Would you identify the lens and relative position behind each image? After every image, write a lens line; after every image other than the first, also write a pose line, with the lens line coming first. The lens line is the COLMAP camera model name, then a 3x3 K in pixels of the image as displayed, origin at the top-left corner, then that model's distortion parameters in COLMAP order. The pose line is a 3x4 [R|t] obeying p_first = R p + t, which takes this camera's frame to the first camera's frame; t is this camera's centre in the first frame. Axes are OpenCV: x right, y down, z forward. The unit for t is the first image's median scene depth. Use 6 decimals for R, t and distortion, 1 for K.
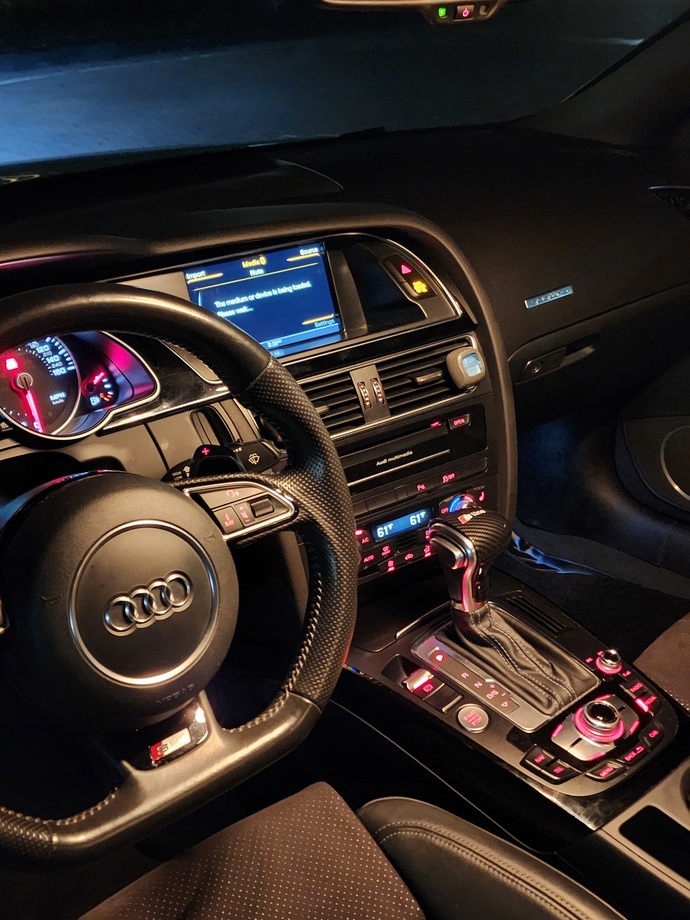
lens RADIAL K [[1133.8, 0, 323.8], [0, 1133.8, 463.3], [0, 0, 1]] dist [0.240138, -0.672908]
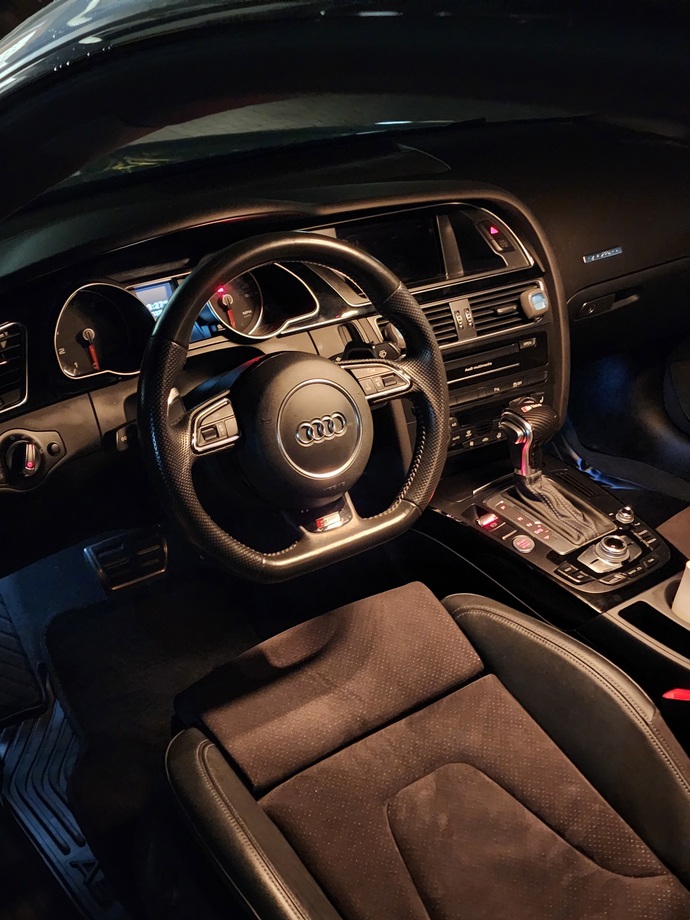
lens RADIAL K [[1133.8, 0, 323.8], [0, 1133.8, 463.3], [0, 0, 1]] dist [0.240138, -0.672908]
pose [[0.996094, 0.045608, -0.075612, -0.016558], [-0.043469, 0.998613, 0.029696, 0.086177], [0.076861, -0.026293, 0.996695, -0.442362]]
